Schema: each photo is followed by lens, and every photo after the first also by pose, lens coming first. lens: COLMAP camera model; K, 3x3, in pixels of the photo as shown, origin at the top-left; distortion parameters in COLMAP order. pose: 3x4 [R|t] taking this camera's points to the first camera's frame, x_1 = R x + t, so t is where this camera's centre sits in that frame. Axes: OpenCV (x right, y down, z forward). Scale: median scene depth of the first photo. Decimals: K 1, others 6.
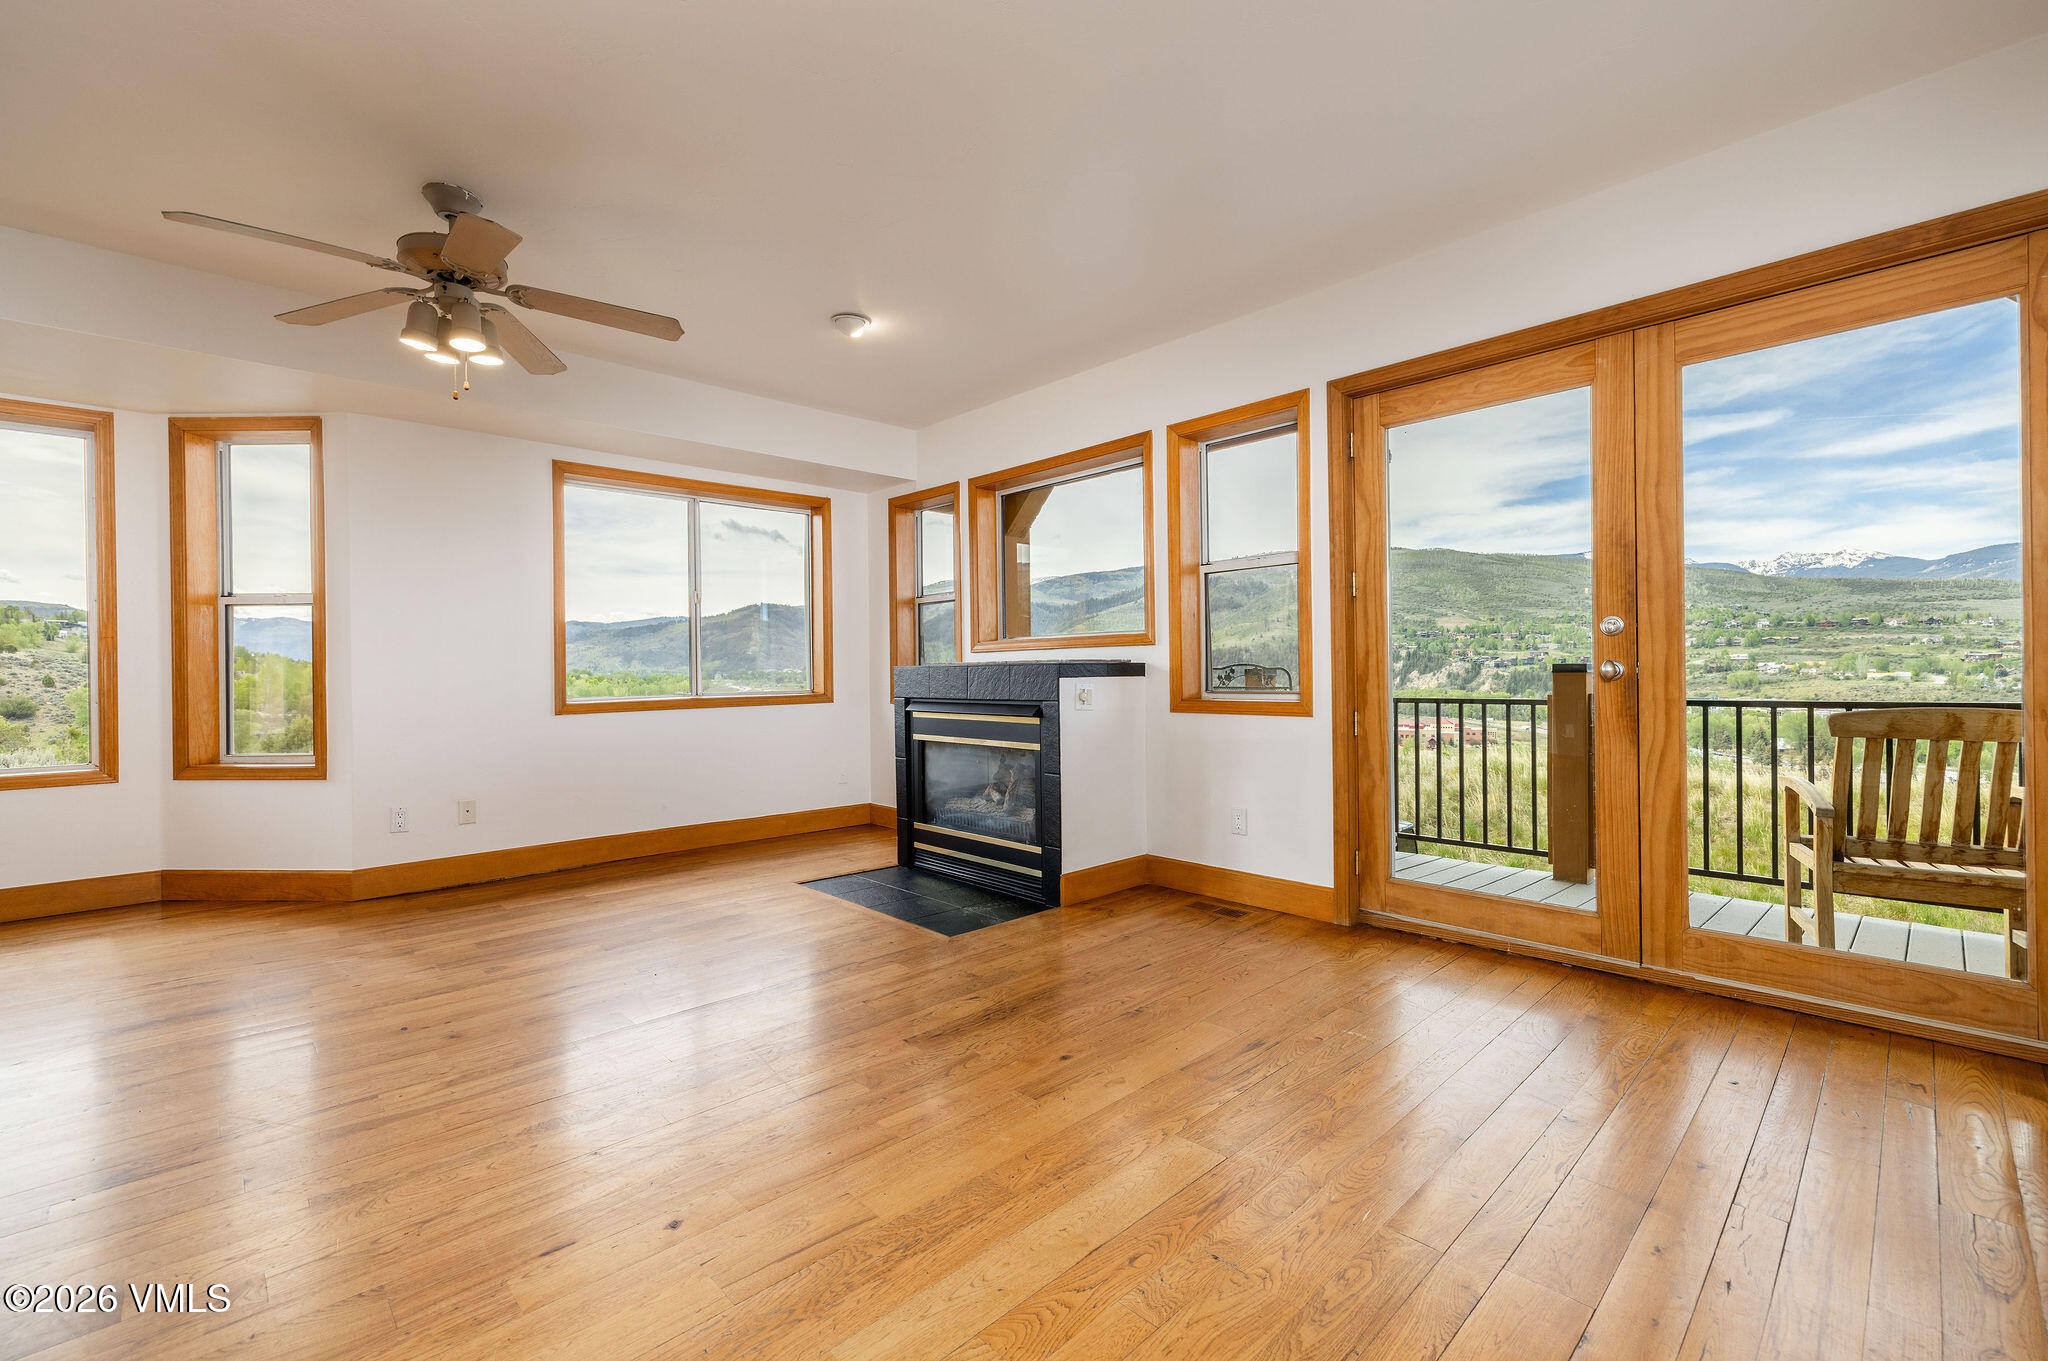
lens RADIAL K [[857.7, 0, 1023.1], [0, 857.7, 674.1], [0, 0, 1]] dist [0.001415, 0.000228]
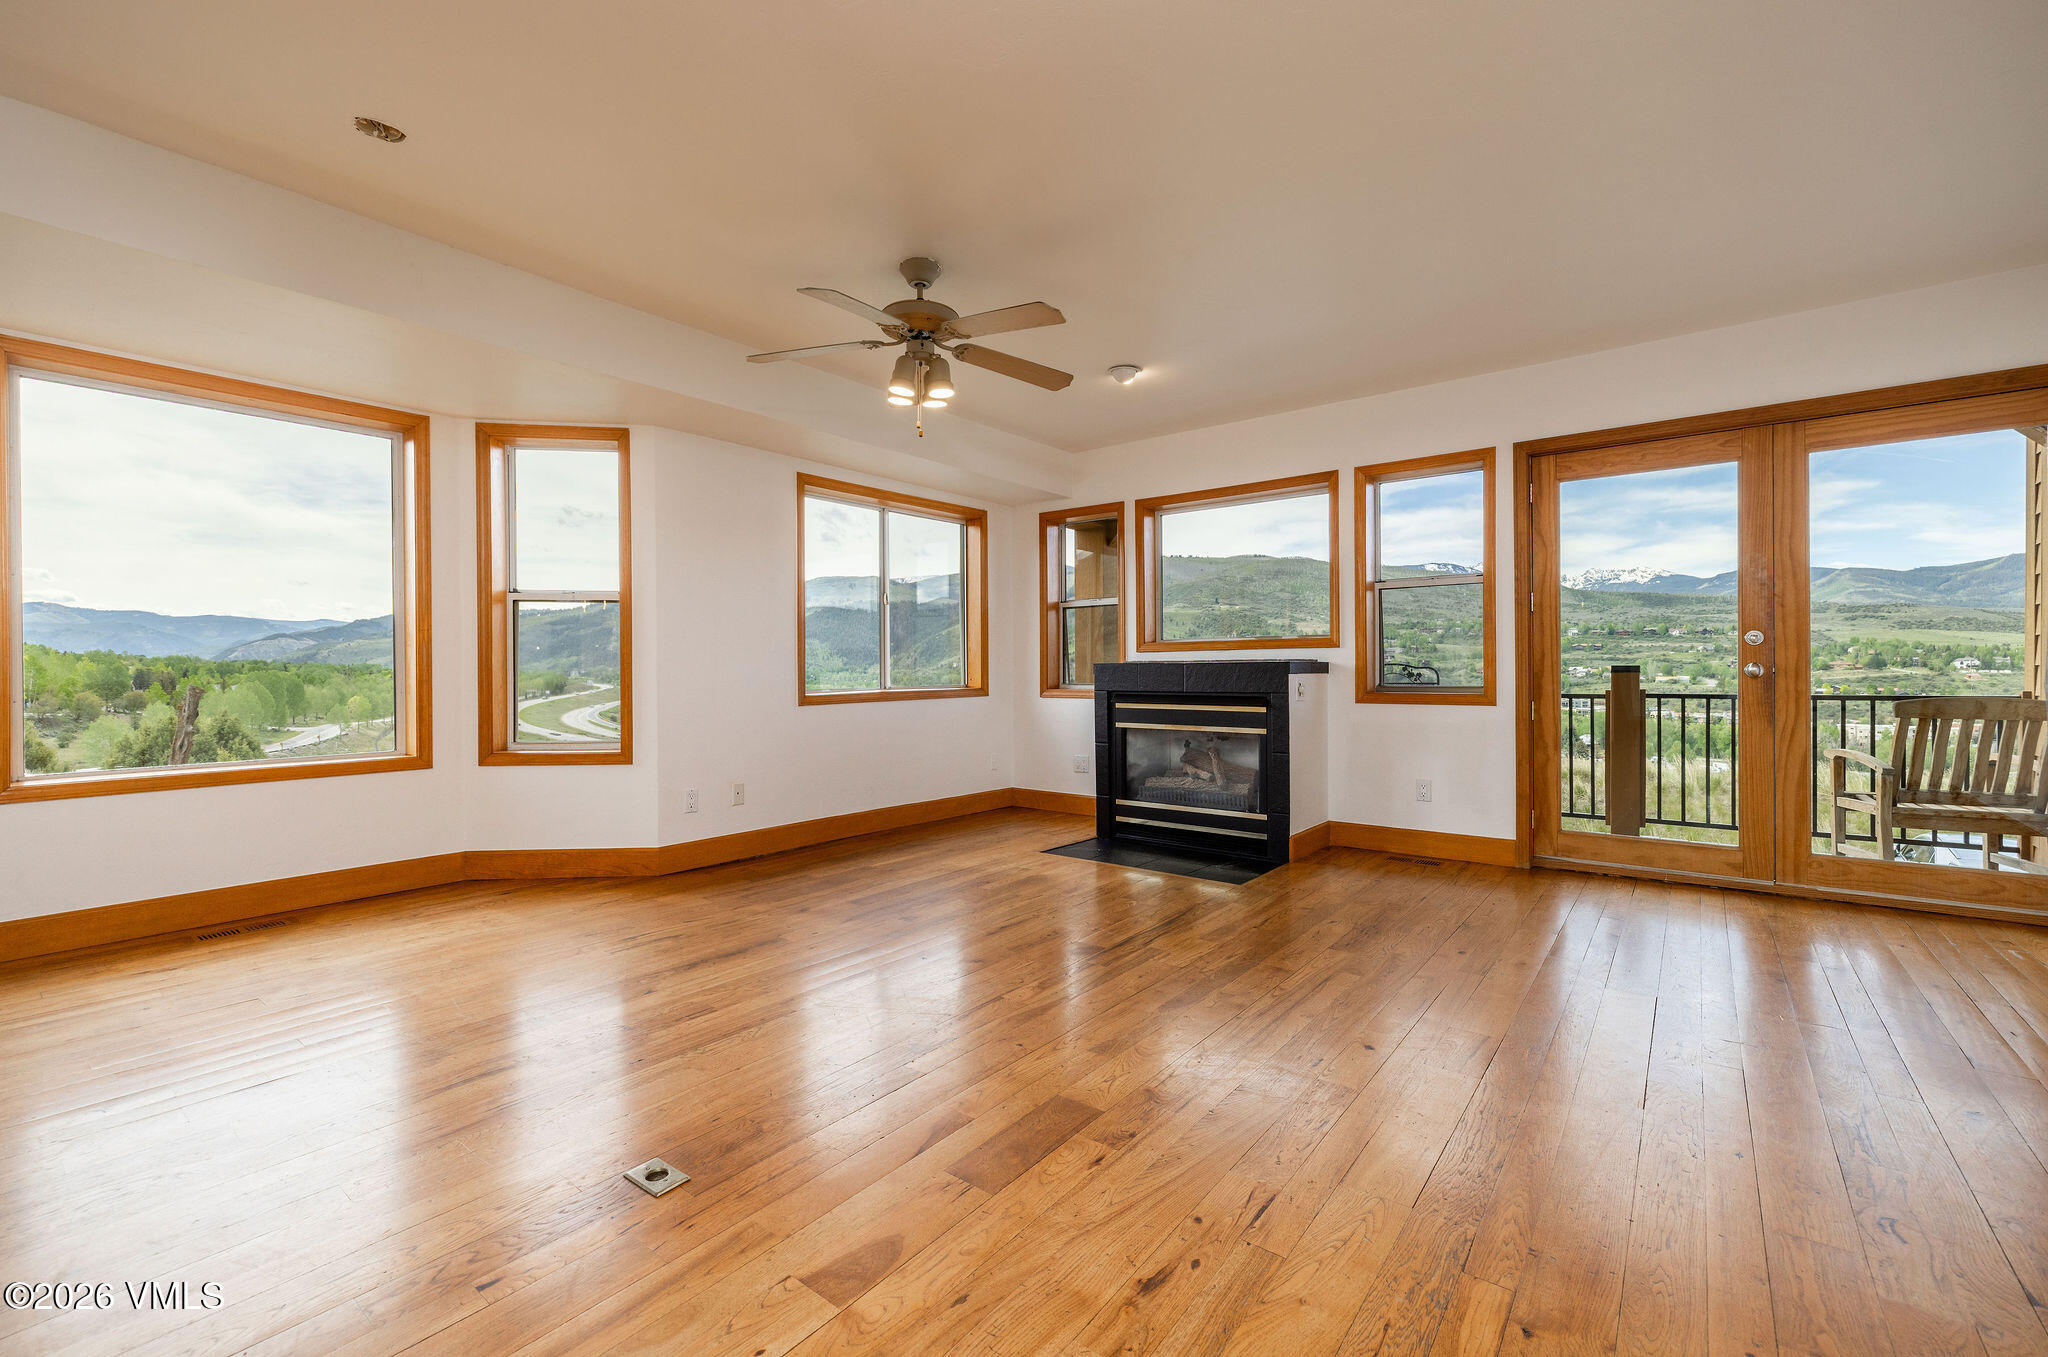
lens RADIAL K [[857.7, 0, 1023.1], [0, 857.7, 672.1], [0, 0, 1]] dist [0.001415, 0.000228]
pose [[0.989844, 0.006267, 0.142017, -0.478630], [-0.006025, 0.999980, -0.002137, 0.006333], [-0.142027, 0.001260, 0.989862, -0.140295]]
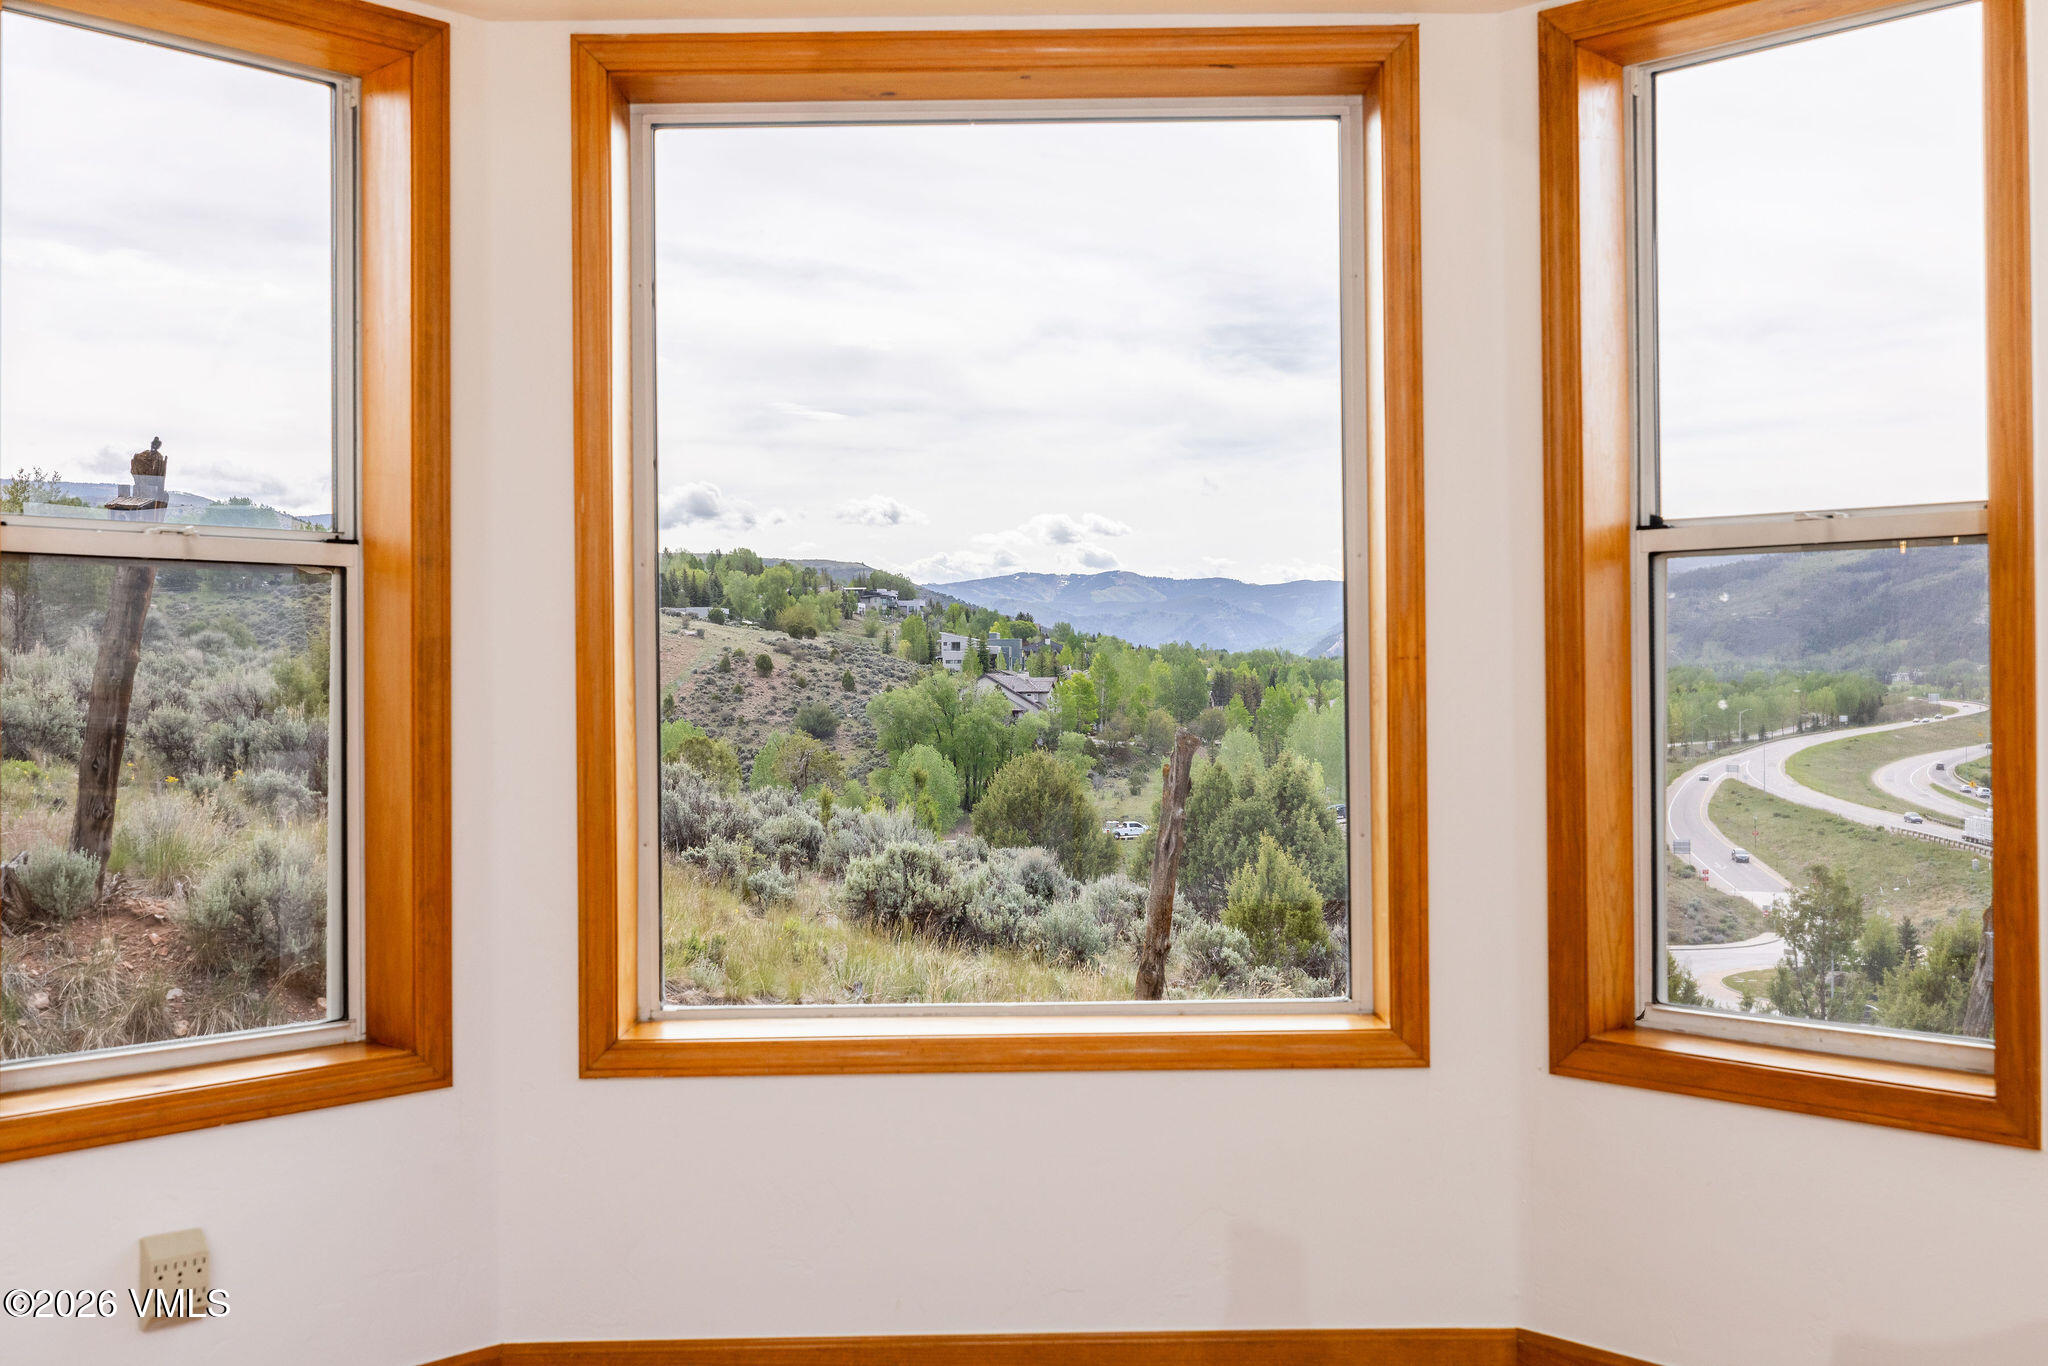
lens RADIAL K [[1972.8, 0, 1024.0], [0, 1972.8, 683.0], [0, 0, 1]] dist [-0.001692, 0.012856]
pose [[0.726924, 0.006339, -0.686689, -0.606769], [-0.002628, 0.999976, 0.006448, -0.036440], [0.686713, -0.002883, 0.726923, 0.290543]]
